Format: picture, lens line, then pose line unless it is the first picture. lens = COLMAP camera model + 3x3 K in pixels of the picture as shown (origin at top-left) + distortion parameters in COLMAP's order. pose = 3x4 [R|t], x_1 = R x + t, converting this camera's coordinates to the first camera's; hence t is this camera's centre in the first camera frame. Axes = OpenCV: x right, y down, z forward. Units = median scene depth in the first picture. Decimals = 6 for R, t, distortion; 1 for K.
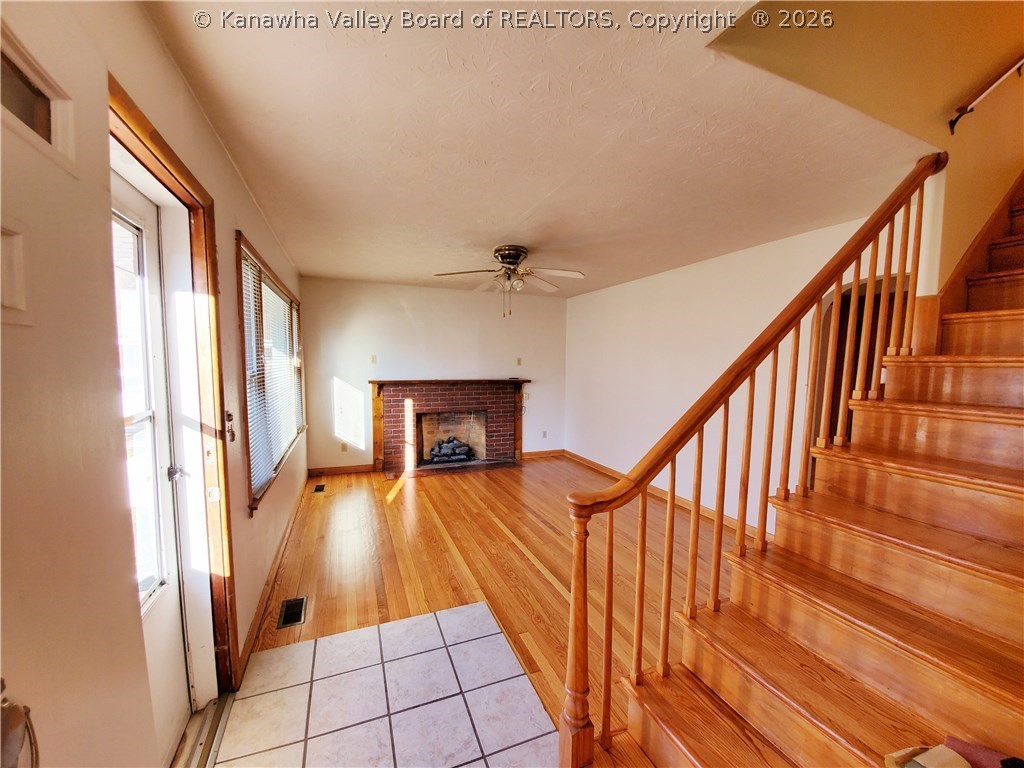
lens RADIAL K [[403.7, 0, 513.1], [0, 403.7, 397.0], [0, 0, 1]] dist [-0.000540, -0.000252]
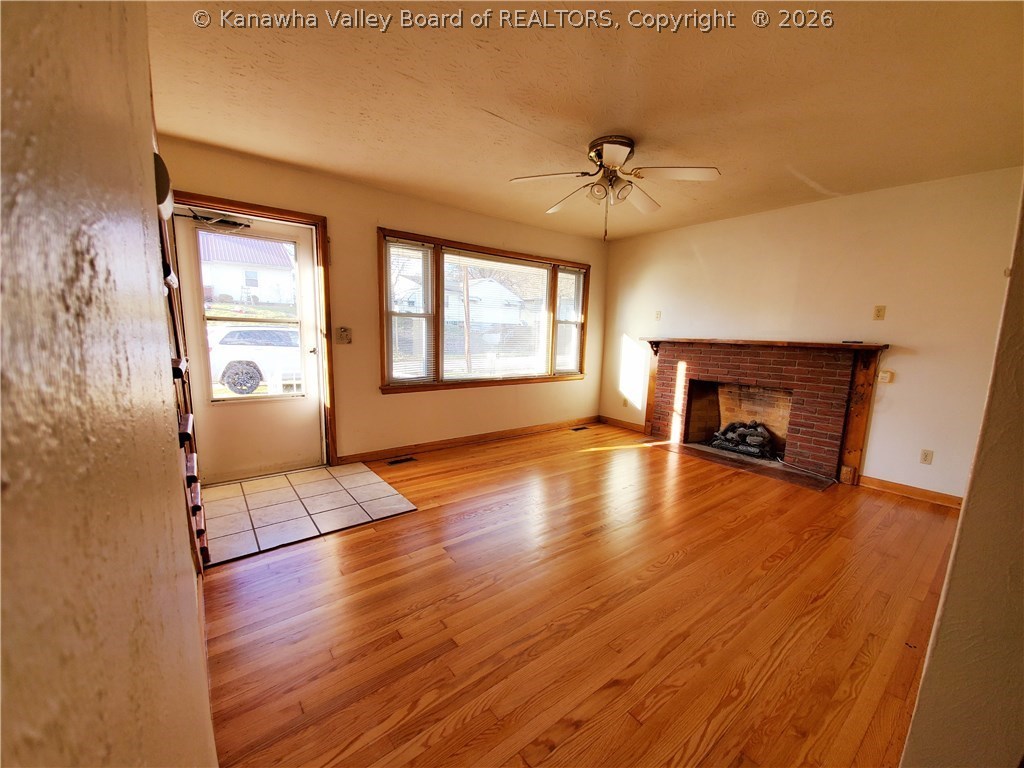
lens RADIAL K [[403.7, 0, 513.1], [0, 403.7, 397.0], [0, 0, 1]] dist [-0.000540, -0.000252]
pose [[0.270498, 0.145754, -0.951623, 0.460277], [-0.104738, 0.987061, 0.121410, 0.013298], [0.957006, 0.066830, 0.282264, 0.405573]]
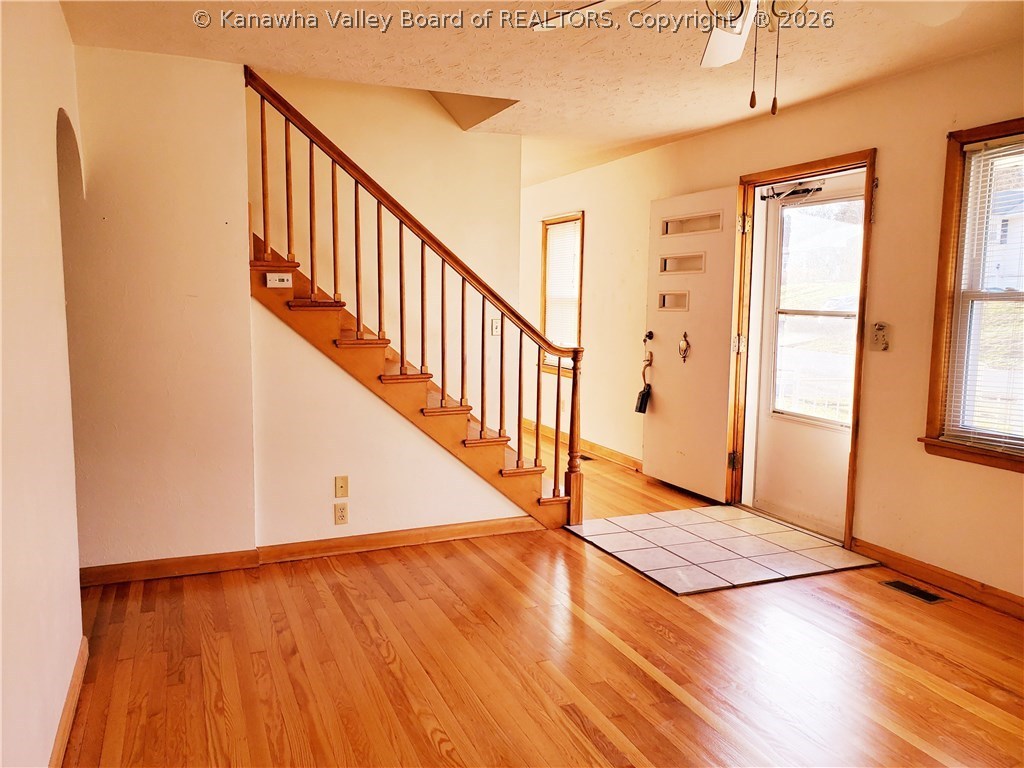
lens RADIAL K [[811.1, 0, 512.0], [0, 811.1, 384.0], [0, 0, 1]] dist [-0.001332, 0.005731]
pose [[-0.999692, -0.023829, -0.006943, 0.114023], [-0.024717, 0.981239, 0.191205, -0.069179], [0.002257, 0.191318, -0.981526, 1.066993]]
